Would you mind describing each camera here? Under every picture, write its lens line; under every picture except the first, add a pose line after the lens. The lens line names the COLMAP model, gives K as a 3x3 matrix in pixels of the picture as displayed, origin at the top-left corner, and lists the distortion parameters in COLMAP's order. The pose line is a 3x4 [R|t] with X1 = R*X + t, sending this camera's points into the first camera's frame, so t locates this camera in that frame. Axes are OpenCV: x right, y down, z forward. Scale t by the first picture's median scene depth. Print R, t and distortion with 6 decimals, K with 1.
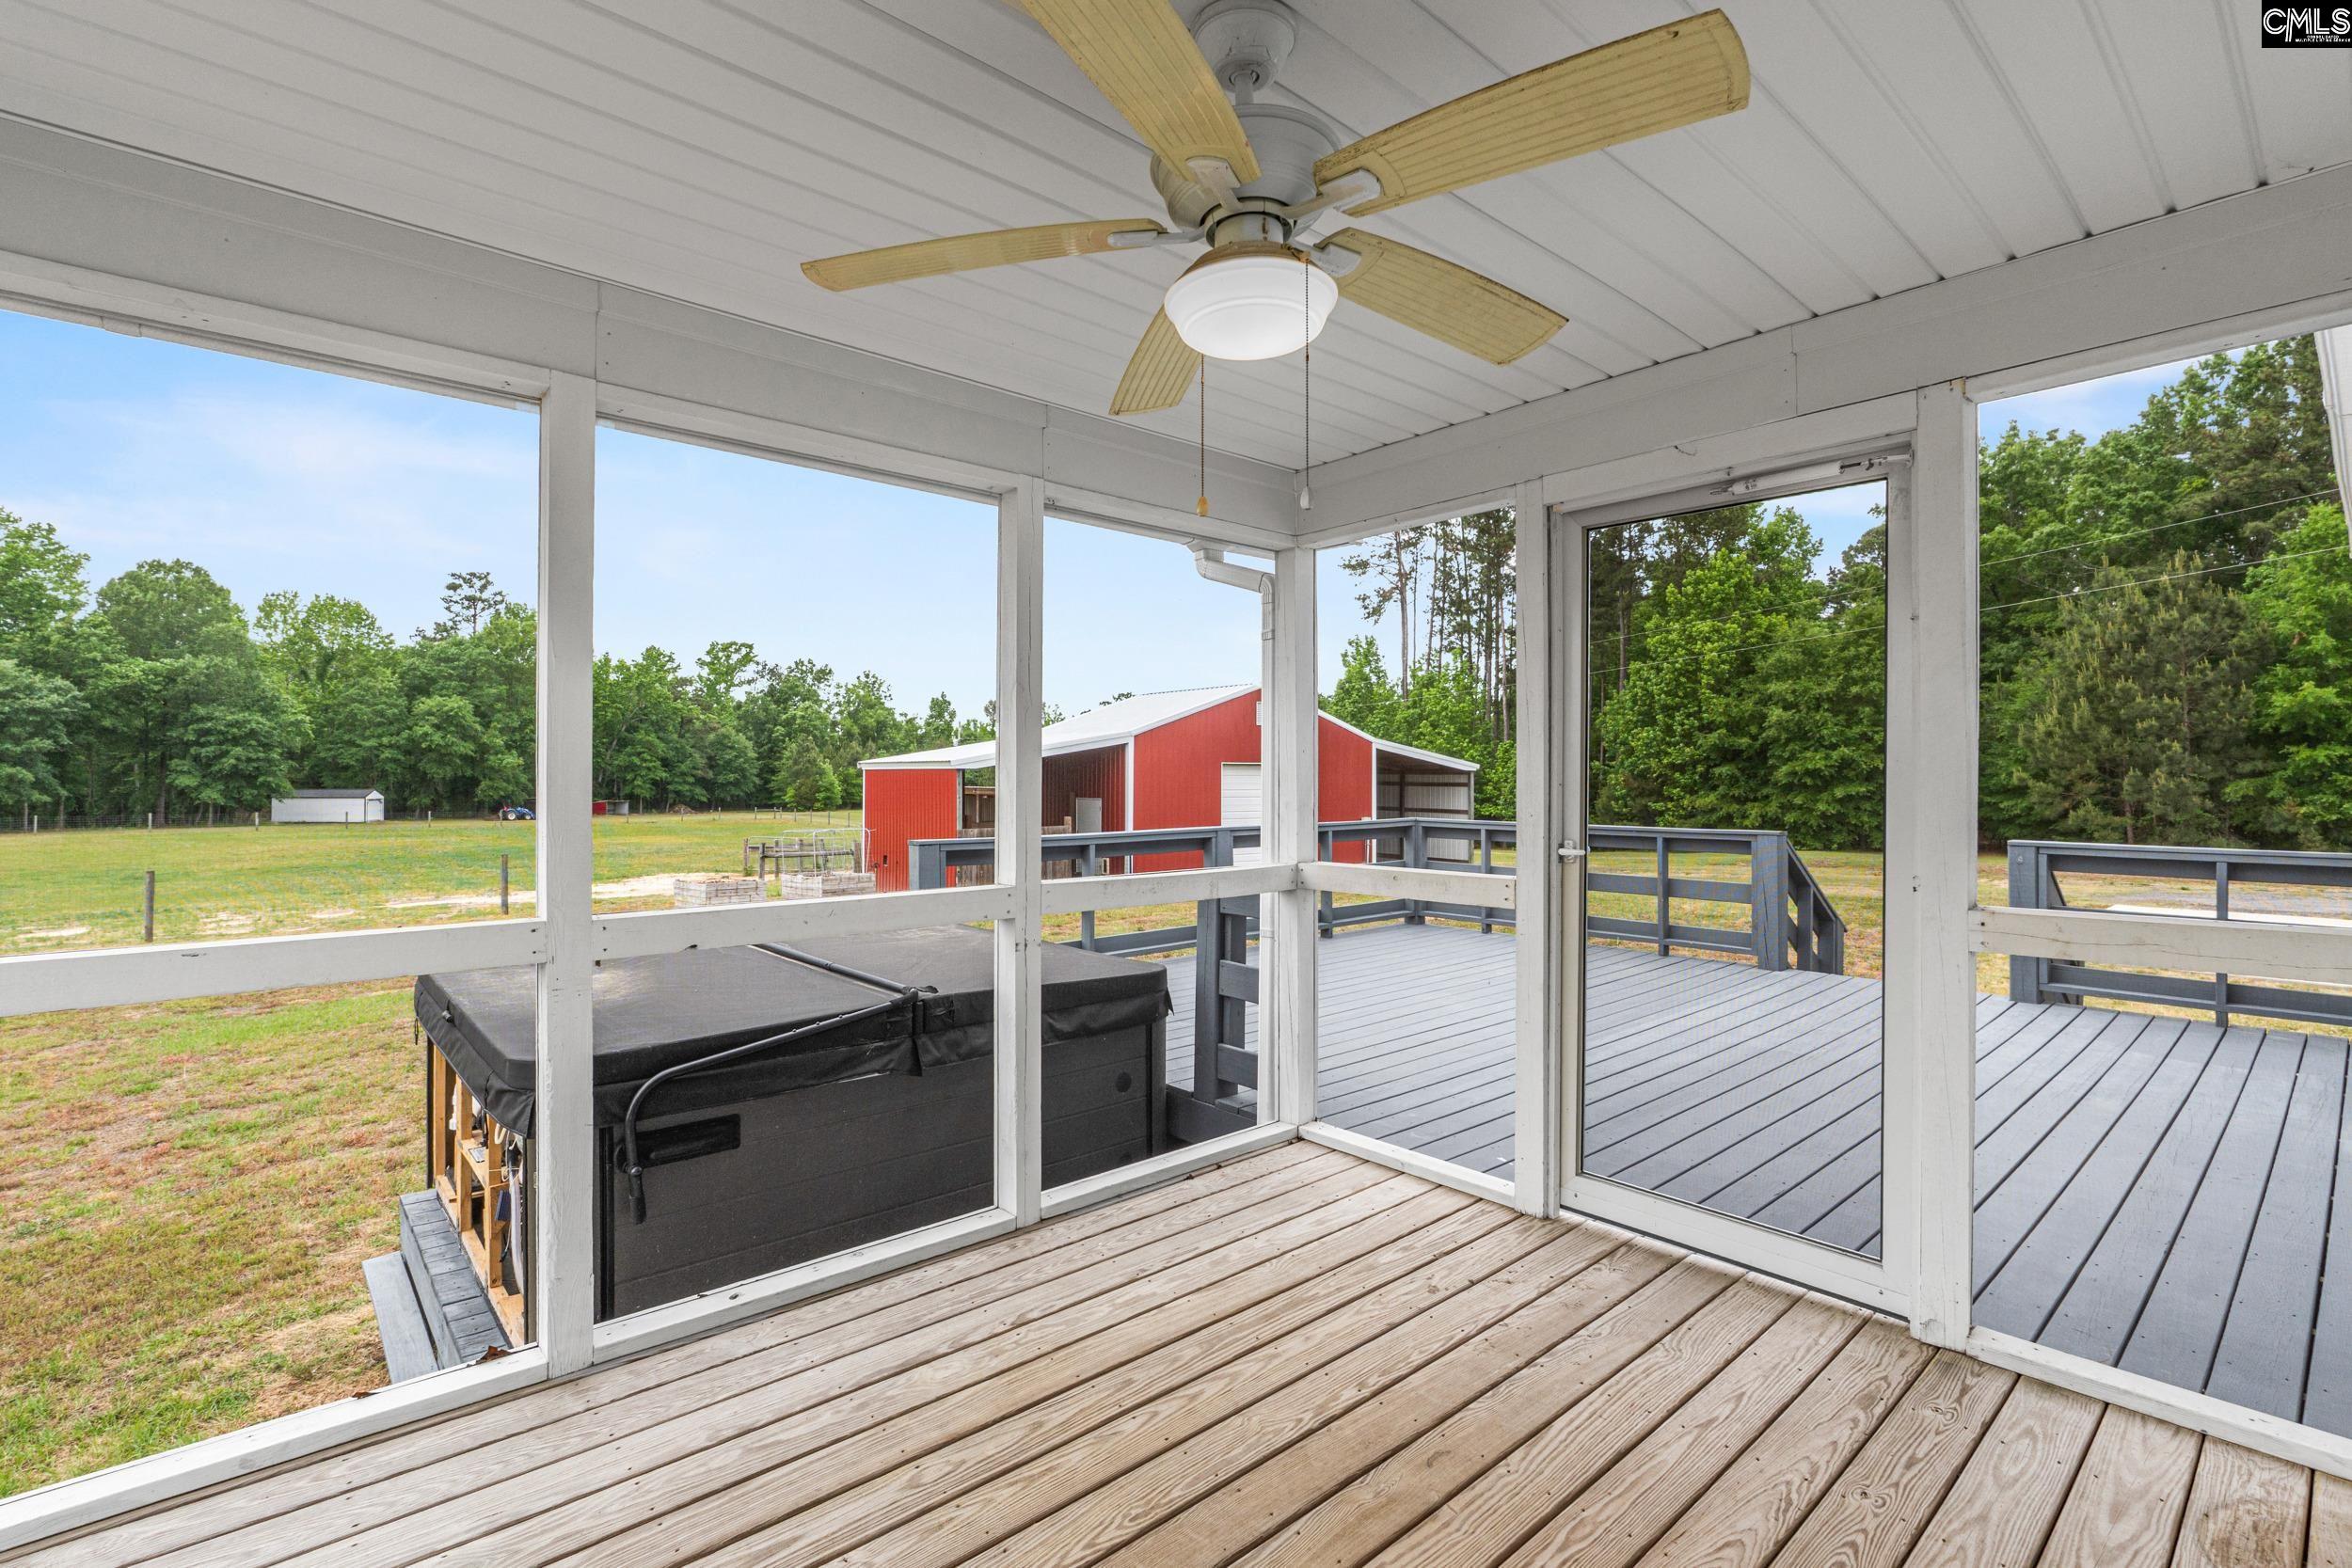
lens RADIAL K [[1076.0, 0, 1199.8], [0, 1076.0, 761.9], [0, 0, 1]] dist [-0.015659, 0.000585]
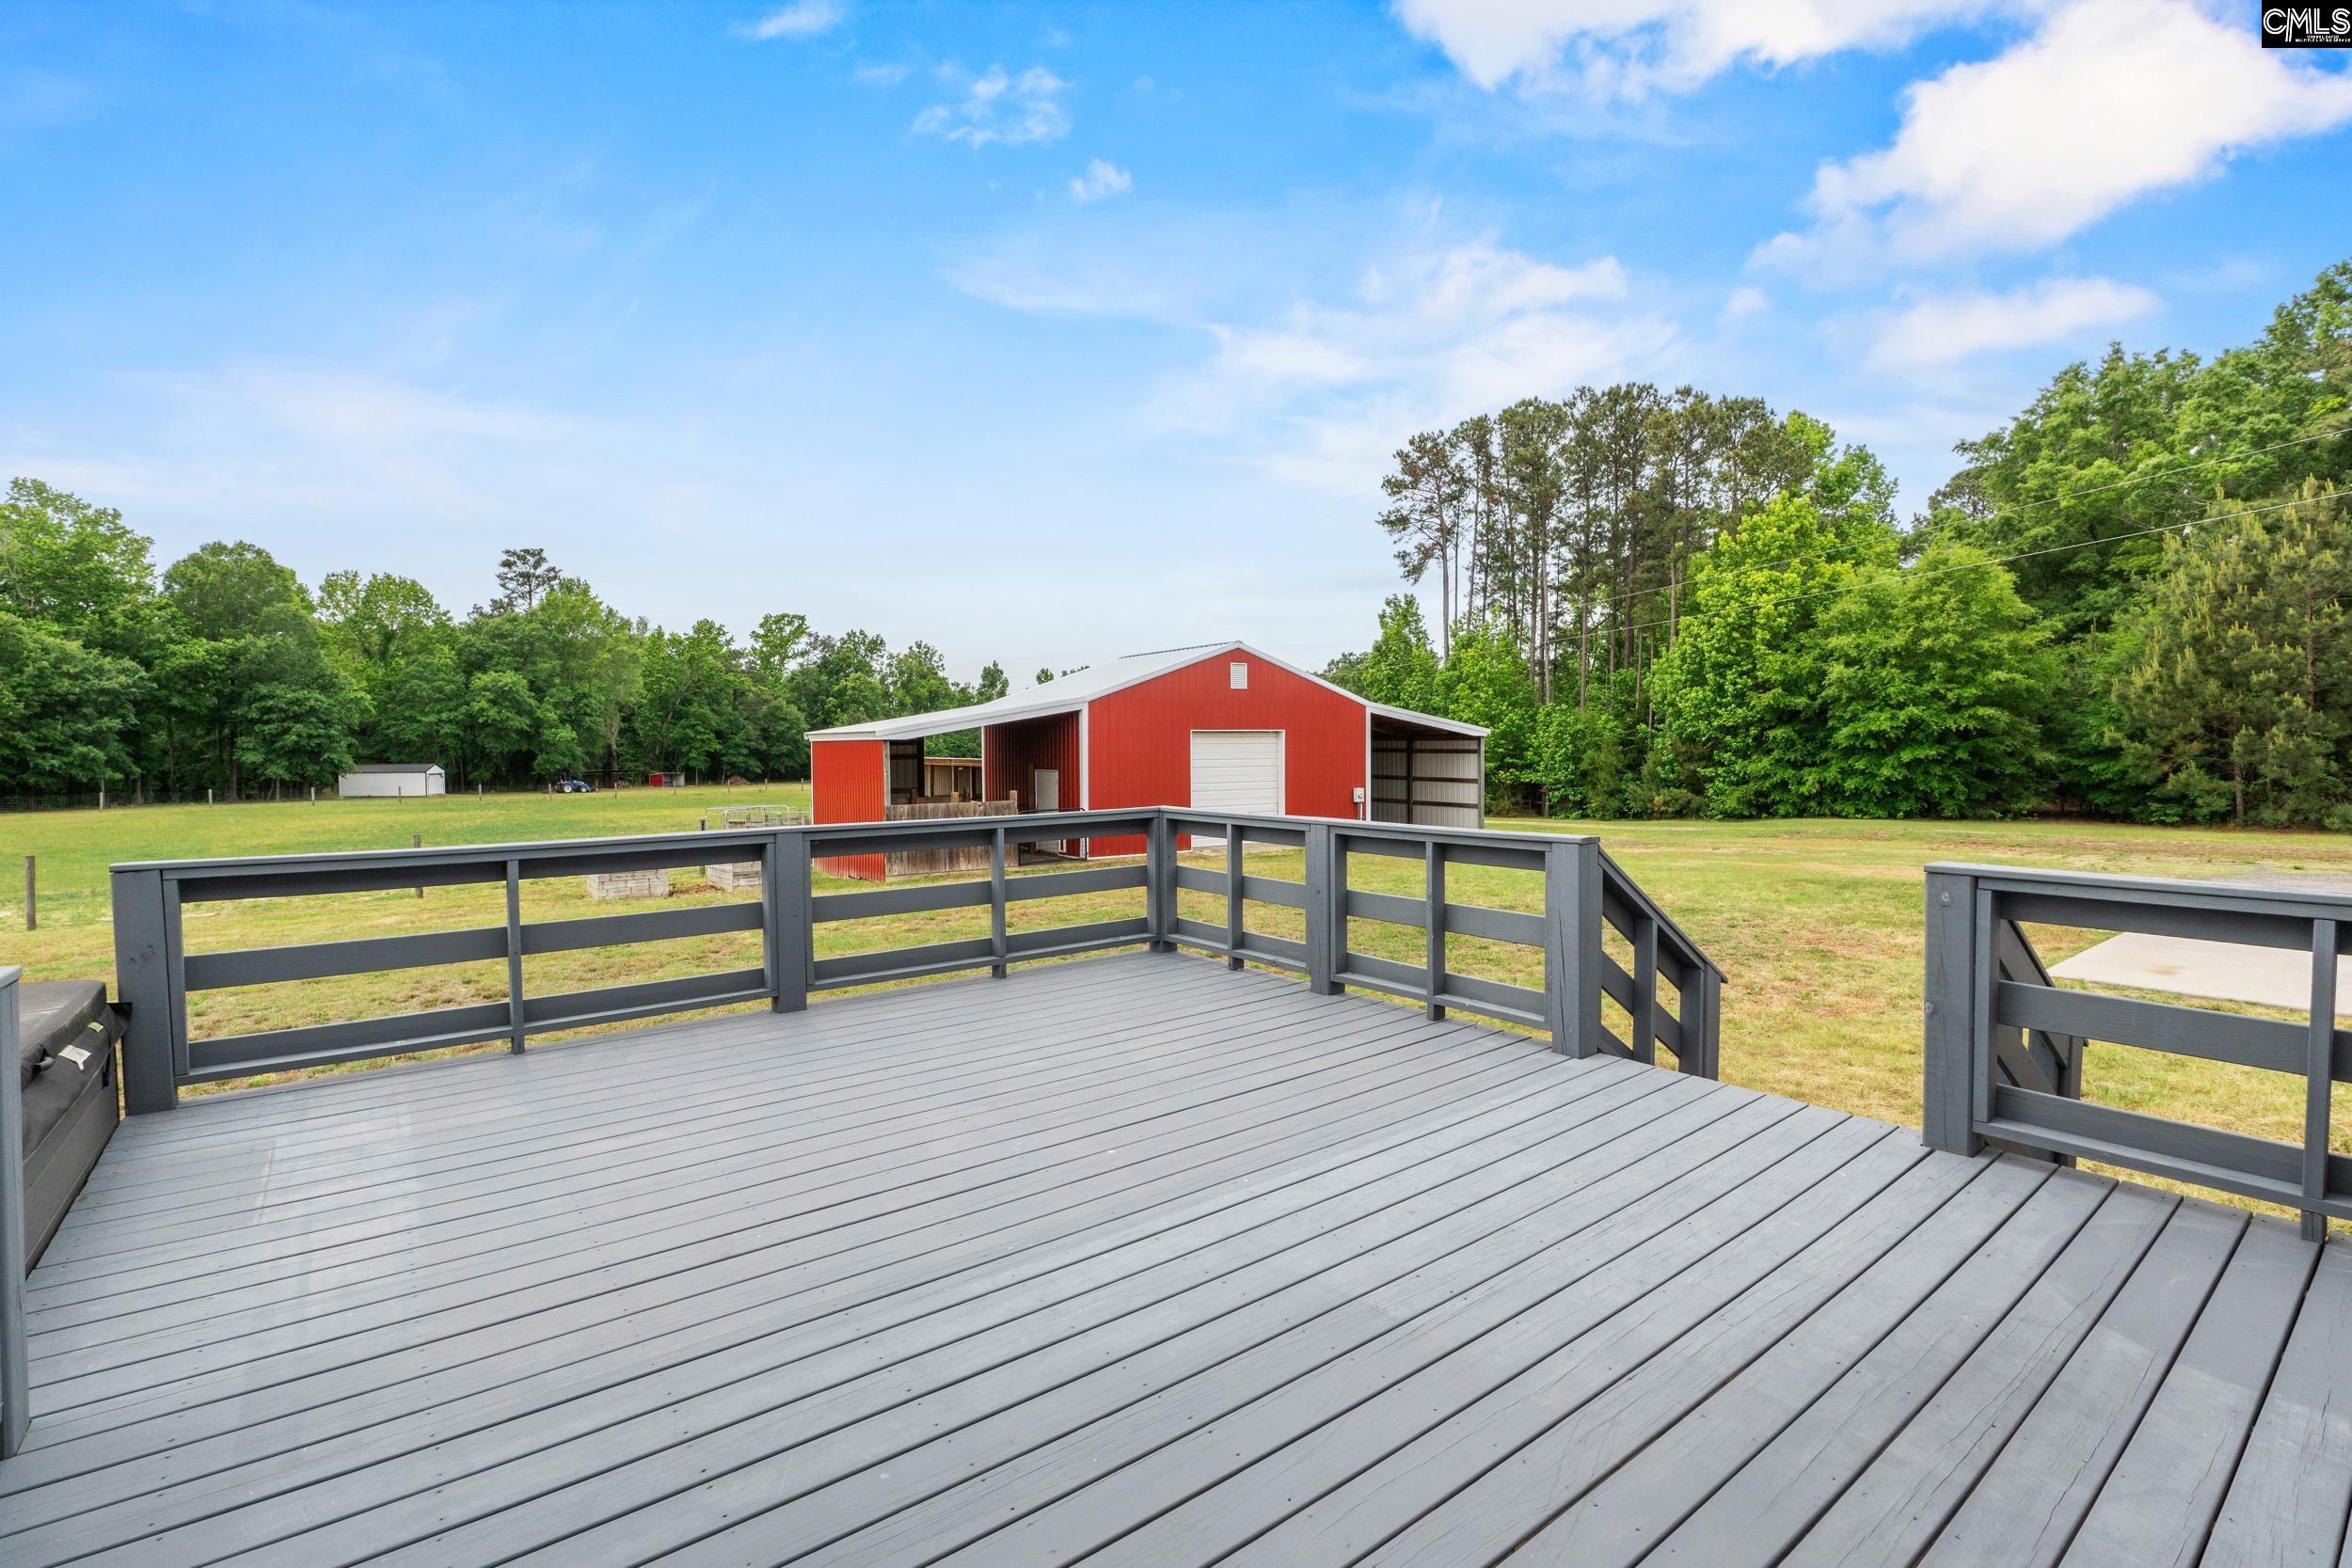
lens RADIAL K [[1076.0, 0, 1200.6], [0, 1076.0, 771.5], [0, 0, 1]] dist [-0.015659, 0.000585]
pose [[0.998079, -0.007526, -0.061499, 0.032114], [0.009951, 0.999181, 0.039221, 0.000013], [0.061153, -0.039758, 0.997336, 0.032657]]
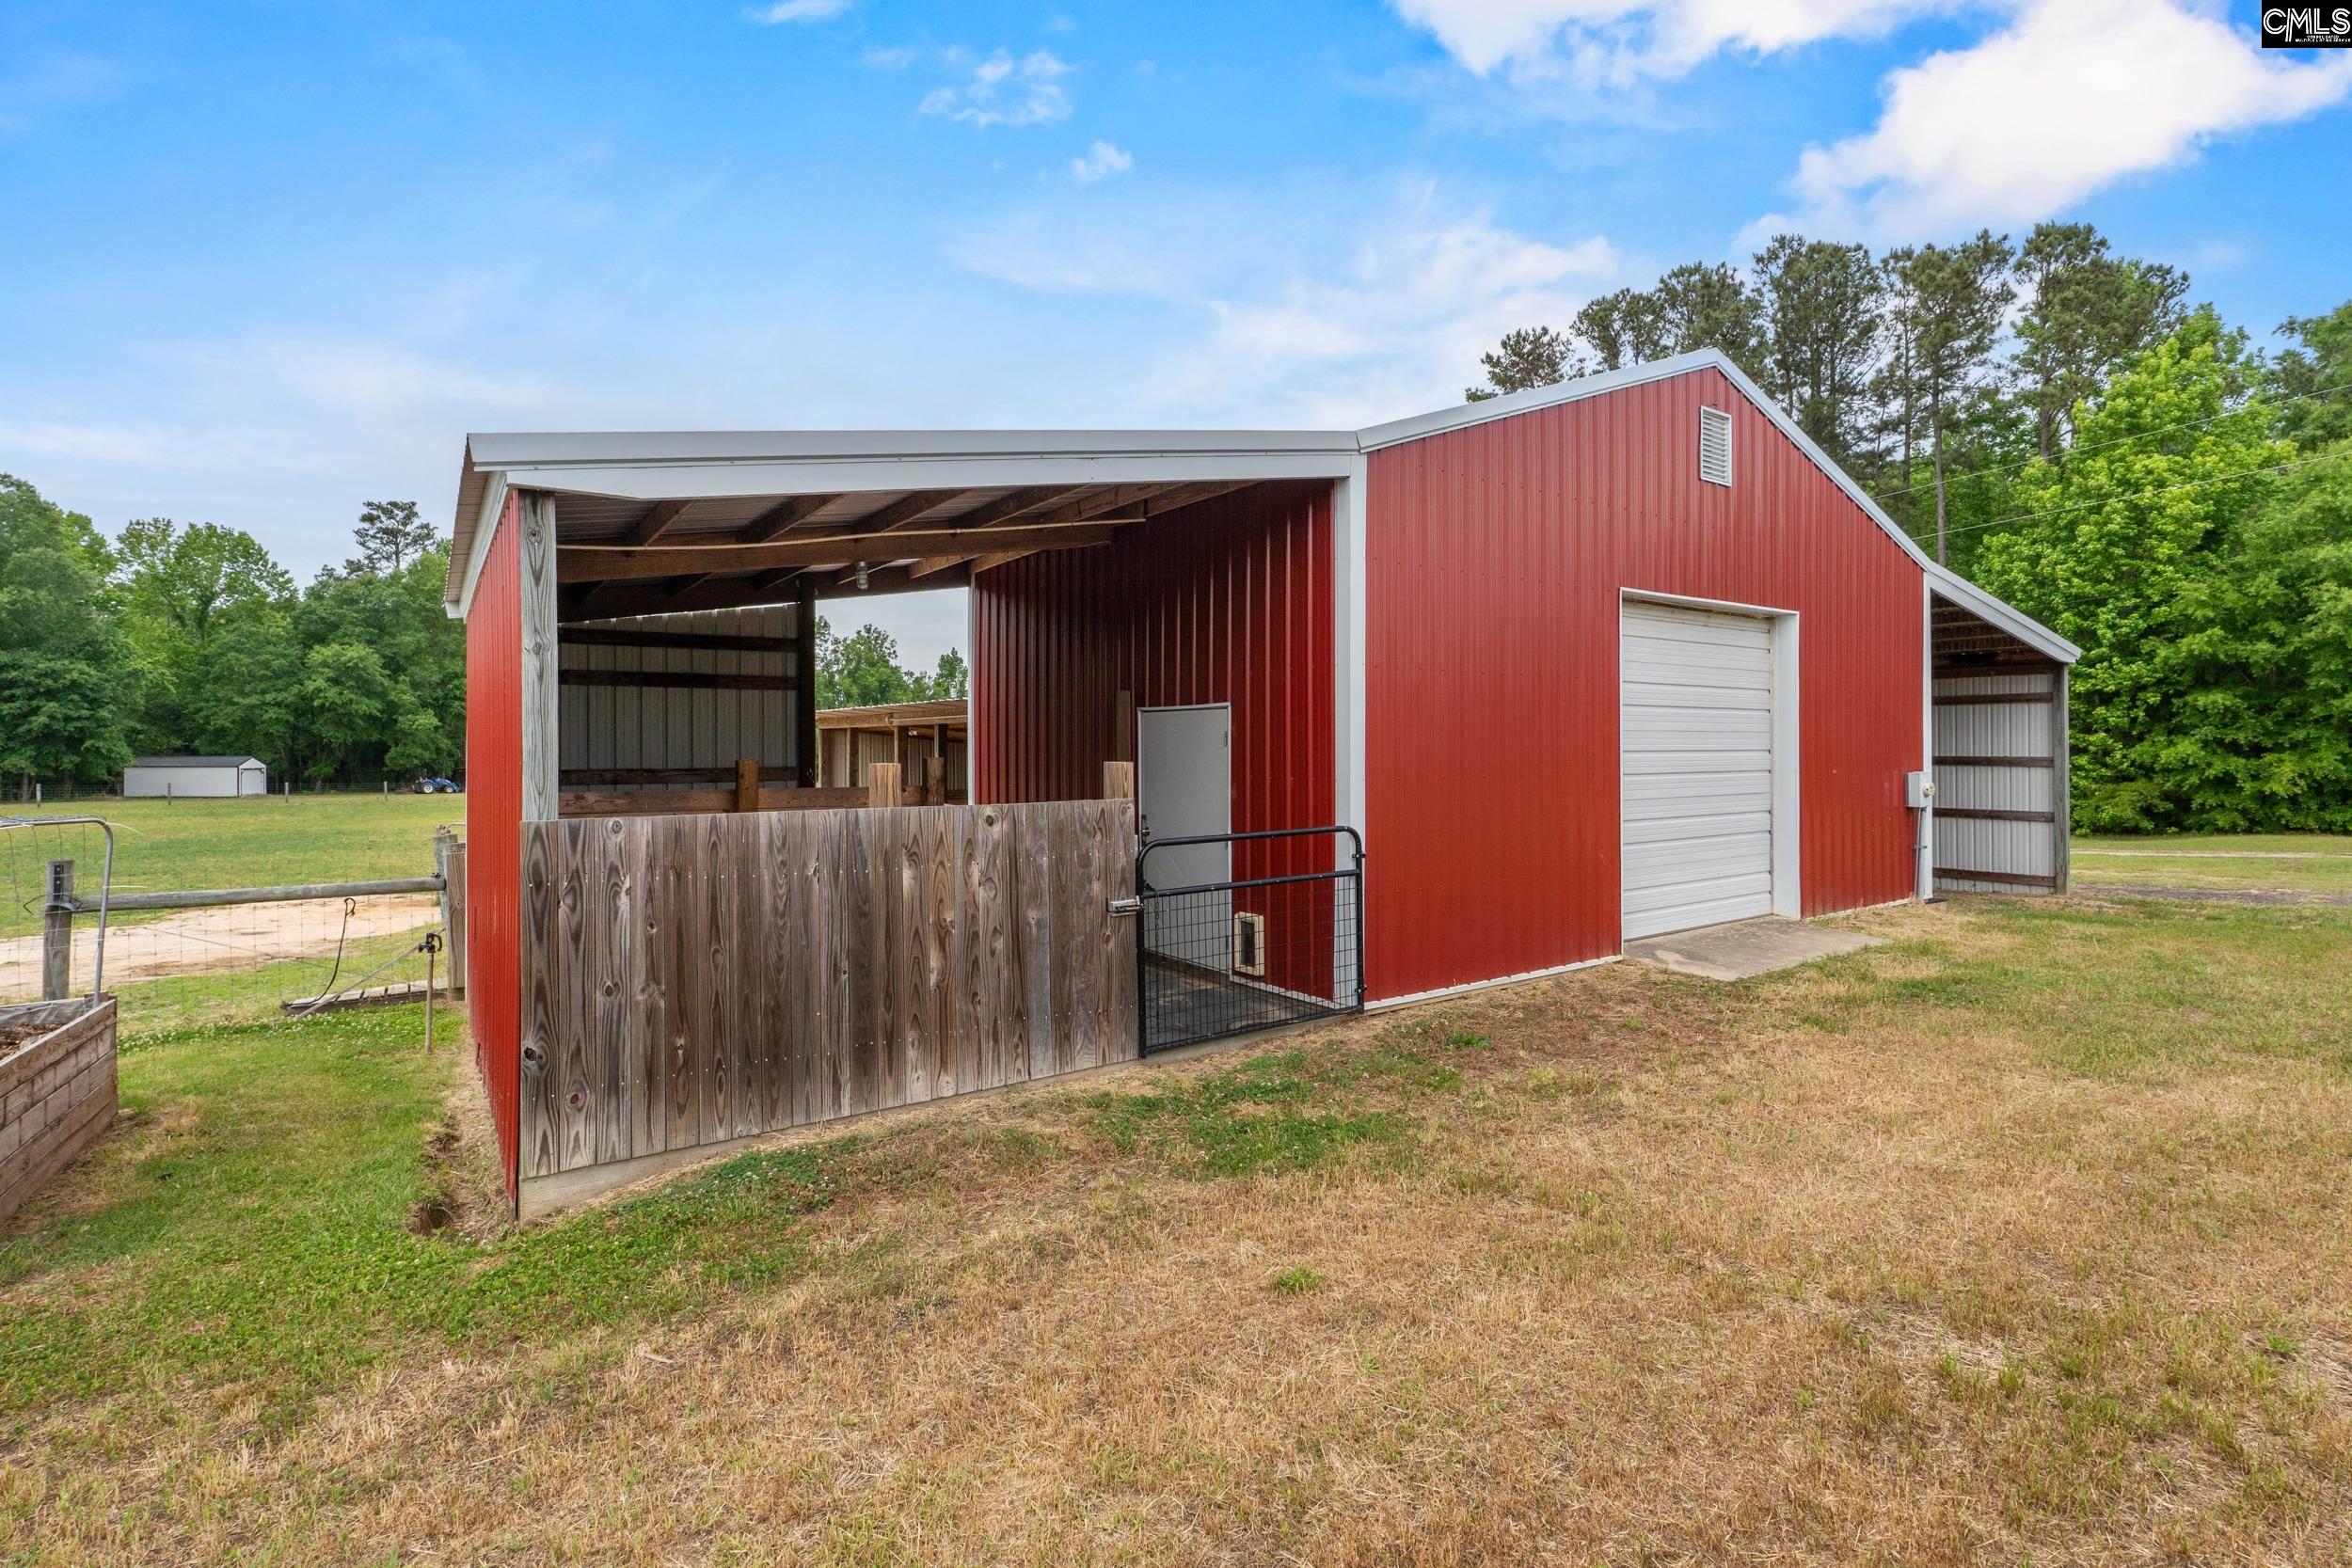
lens RADIAL K [[1076.0, 0, 1210.3], [0, 1076.0, 739.1], [0, 0, 1]] dist [-0.015659, 0.000585]
pose [[0.999902, -0.004194, -0.013365, -0.034190], [0.004272, 0.999974, 0.005825, 0.015578], [0.013340, -0.005881, 0.999894, 0.270563]]
